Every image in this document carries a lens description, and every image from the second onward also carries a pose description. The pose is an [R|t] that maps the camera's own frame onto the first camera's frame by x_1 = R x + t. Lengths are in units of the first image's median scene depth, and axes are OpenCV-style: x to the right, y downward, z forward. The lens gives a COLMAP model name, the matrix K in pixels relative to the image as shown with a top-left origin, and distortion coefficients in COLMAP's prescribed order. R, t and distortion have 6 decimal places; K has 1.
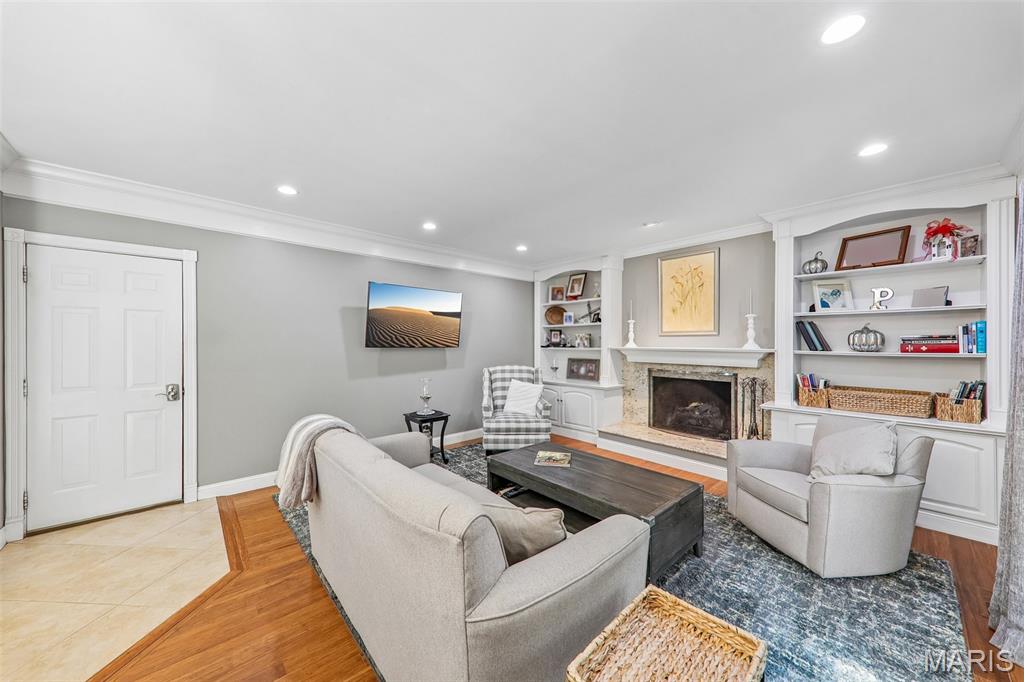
lens RADIAL K [[355.5, 0, 509.7], [0, 355.5, 342.8], [0, 0, 1]] dist [0.004964, -0.001979]
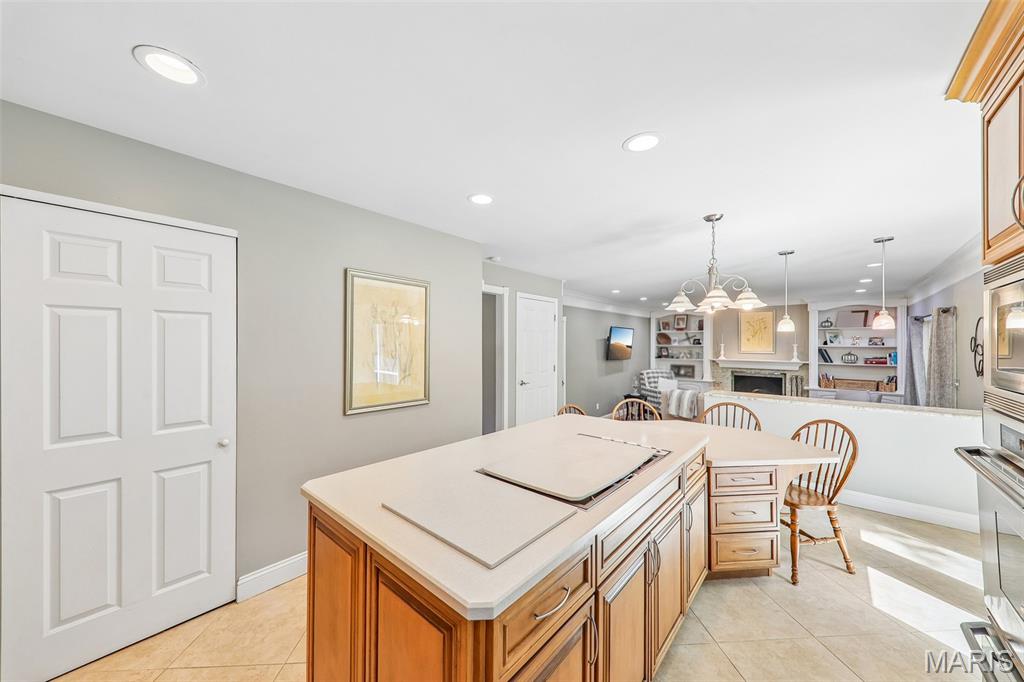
lens RADIAL K [[355.5, 0, 504.7], [0, 355.5, 344.4], [0, 0, 1]] dist [0.004964, -0.001979]
pose [[0.994573, 0.005542, 0.103893, -1.157577], [-0.005321, 0.999983, -0.002405, -0.064441], [-0.103905, 0.001839, 0.994586, -0.838230]]
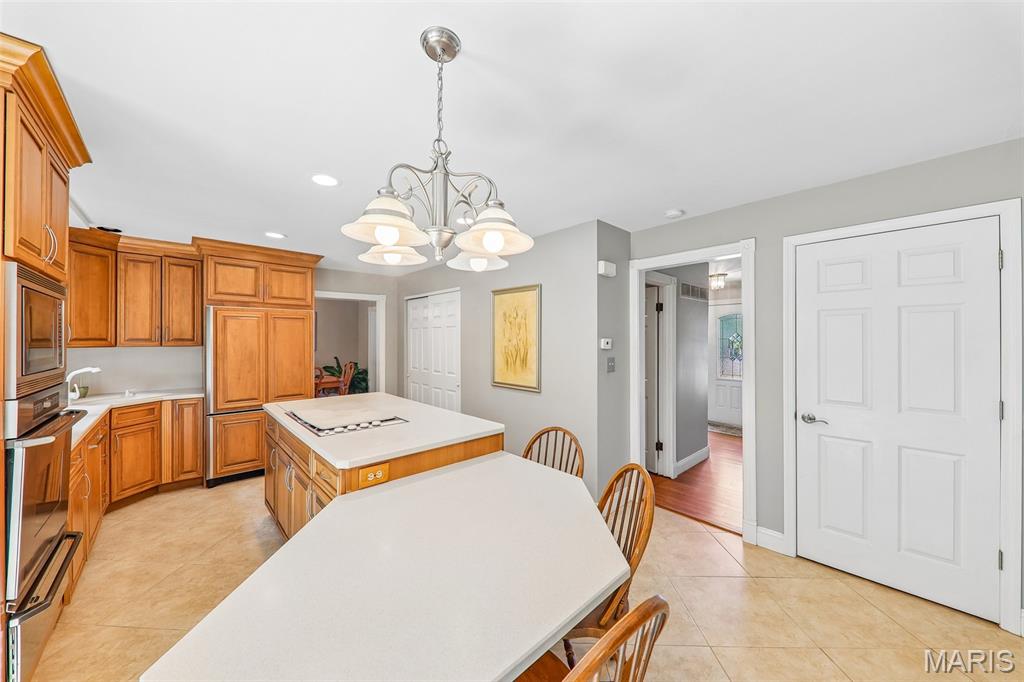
lens RADIAL K [[355.5, 0, 513.4], [0, 355.5, 339.7], [0, 0, 1]] dist [0.004964, -0.001979]
pose [[0.021190, 0.001897, -0.999774, -0.374442], [-0.003811, 0.999991, 0.001816, -0.066815], [0.999768, 0.003771, 0.021197, -0.132657]]
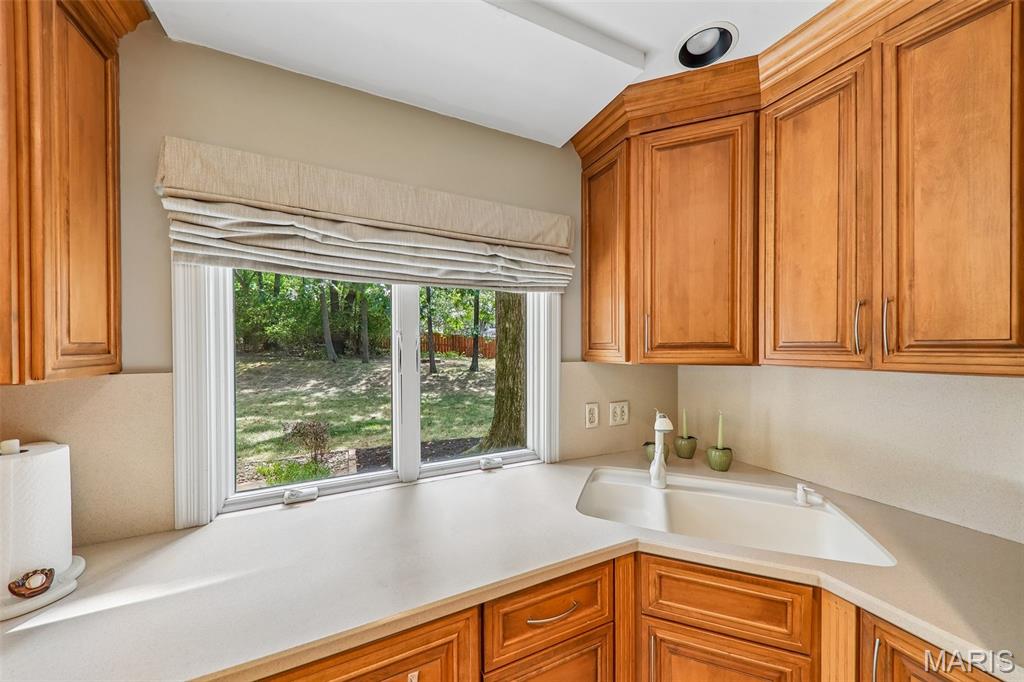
lens RADIAL K [[355.5, 0, 508.0], [0, 355.5, 350.8], [0, 0, 1]] dist [0.004964, -0.001979]
pose [[-0.960867, 0.003497, 0.276988, -1.136049], [0.007364, 0.999889, 0.012924, -0.063688], [-0.276912, 0.014458, -0.960787, -0.705343]]
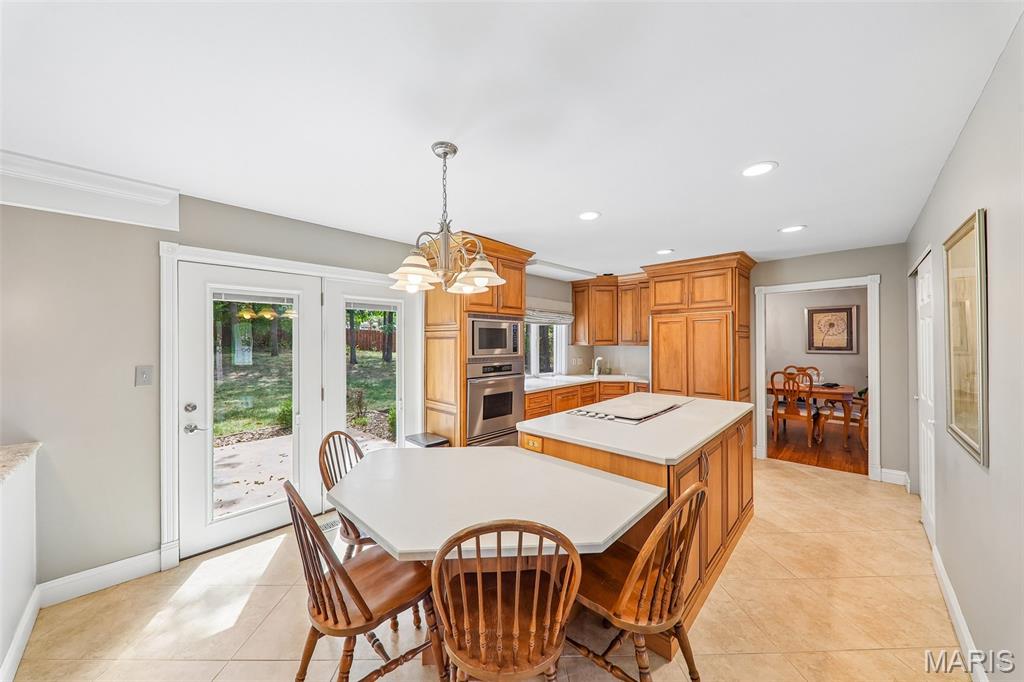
lens RADIAL K [[355.5, 0, 504.2], [0, 355.5, 335.8], [0, 0, 1]] dist [0.004964, -0.001979]
pose [[-0.997443, 0.002818, -0.071405, -0.721118], [0.003574, 0.999939, -0.010458, -0.068073], [0.071371, -0.010687, -0.997393, 0.275885]]
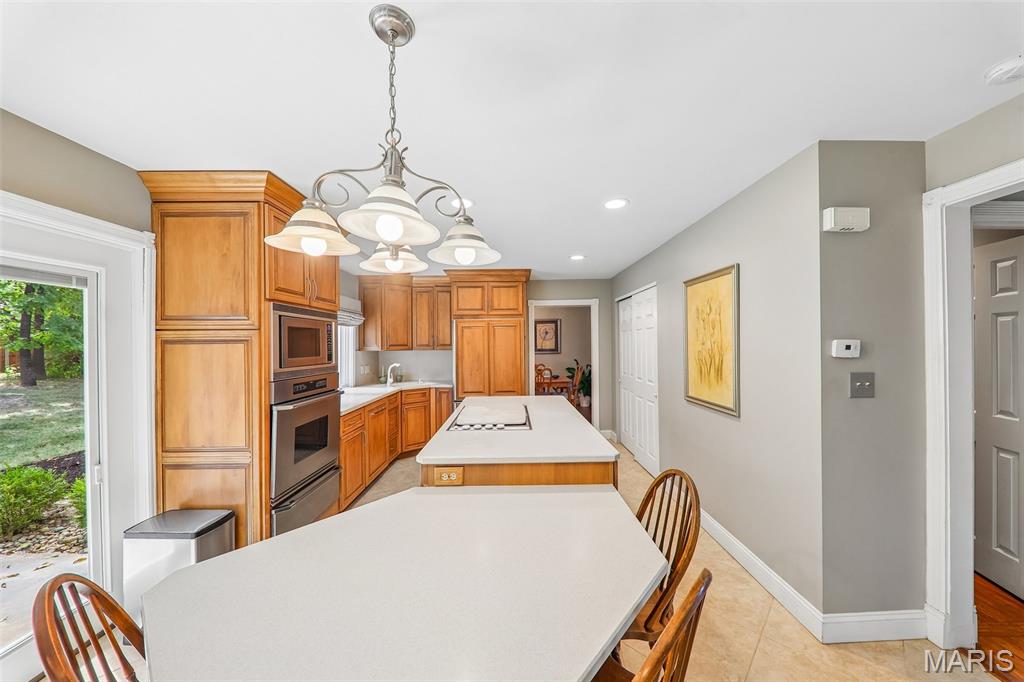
lens RADIAL K [[355.5, 0, 518.3], [0, 355.5, 343.2], [0, 0, 1]] dist [0.004964, -0.001979]
pose [[-0.652857, 0.006027, -0.757457, -0.528476], [0.007927, 0.999968, 0.001125, -0.067470], [0.757440, -0.005270, -0.652884, 0.065480]]
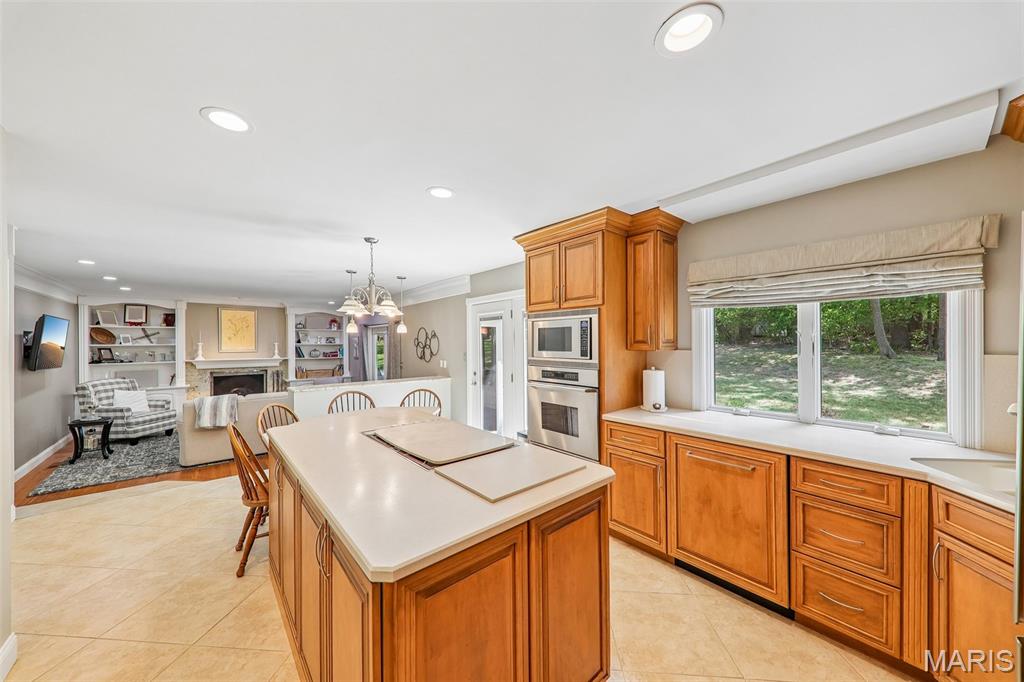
lens RADIAL K [[355.5, 0, 516.2], [0, 355.5, 340.9], [0, 0, 1]] dist [0.004964, -0.001979]
pose [[0.012679, 0.006918, 0.999896, -1.533430], [0.007883, 0.999944, -0.007018, -0.062334], [-0.999889, 0.007971, 0.012624, -0.552378]]
